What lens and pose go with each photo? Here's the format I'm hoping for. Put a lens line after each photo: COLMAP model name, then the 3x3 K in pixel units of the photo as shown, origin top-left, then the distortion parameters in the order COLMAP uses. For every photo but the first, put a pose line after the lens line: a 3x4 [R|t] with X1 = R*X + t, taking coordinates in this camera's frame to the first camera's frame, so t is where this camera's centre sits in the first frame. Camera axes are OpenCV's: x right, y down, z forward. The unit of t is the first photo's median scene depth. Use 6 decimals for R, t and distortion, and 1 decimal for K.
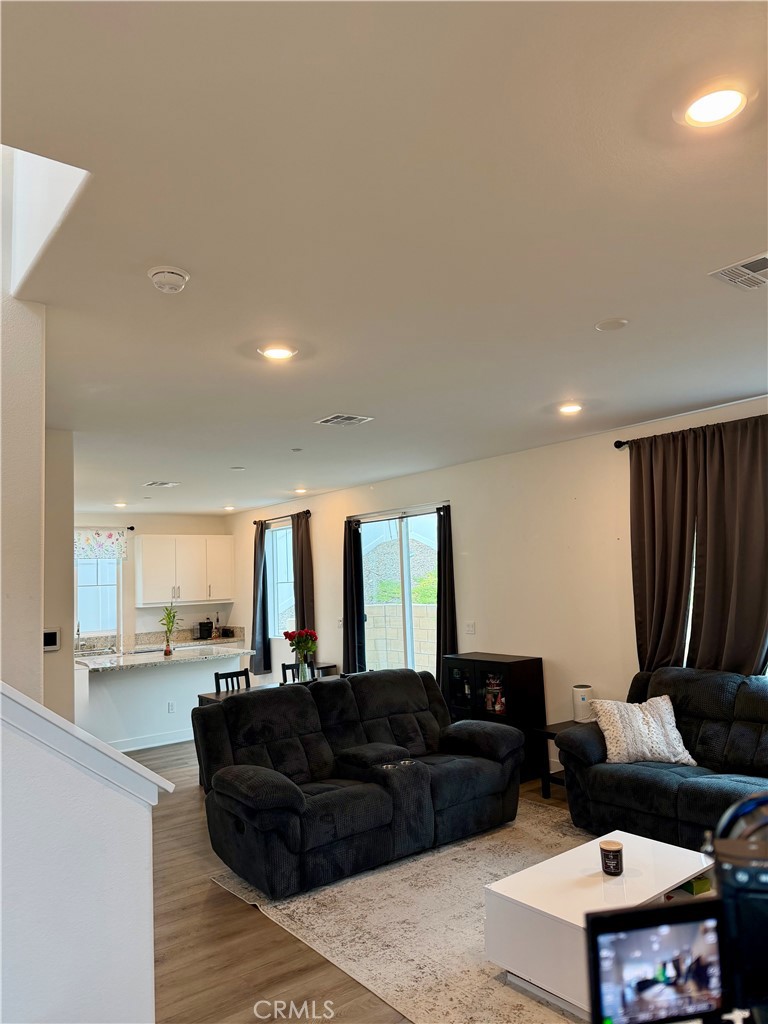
lens RADIAL K [[714.3, 0, 372.4], [0, 714.3, 514.4], [0, 0, 1]] dist [0.117267, -0.183040]
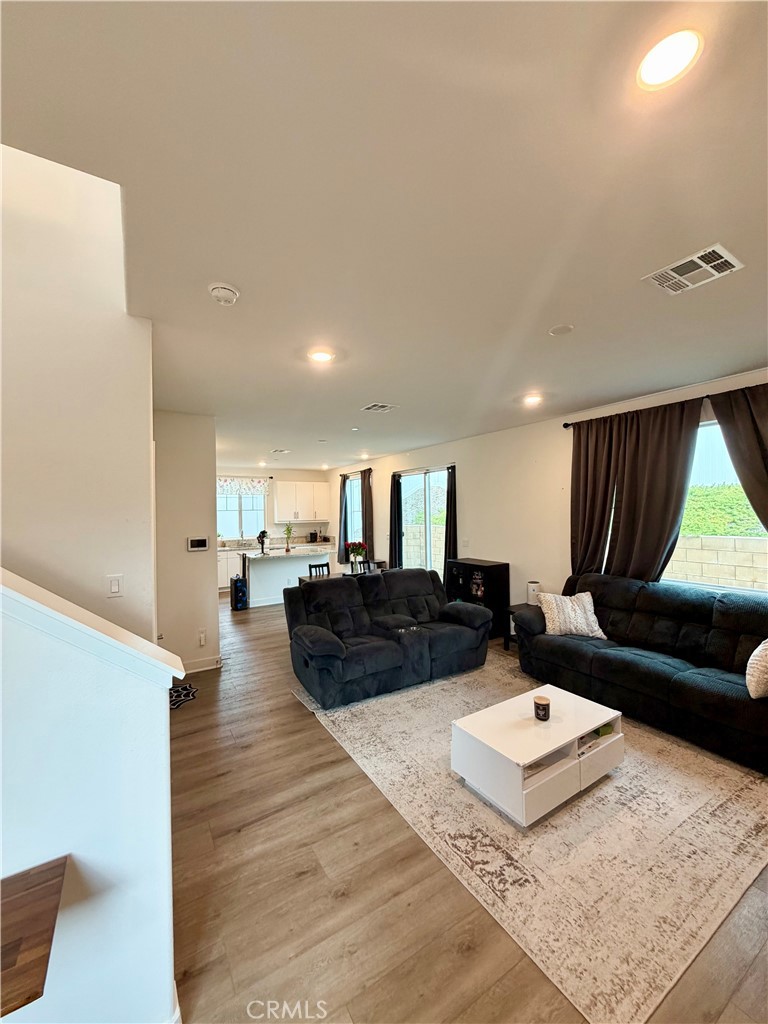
lens RADIAL K [[405.8, 0, 379.2], [0, 405.8, 506.4], [0, 0, 1]] dist [0.001704, 0.000108]
pose [[0.994429, 0.021233, -0.103252, 0.053365], [-0.012359, 0.996232, 0.085838, 0.003065], [0.104686, -0.084083, 0.990944, 0.128922]]
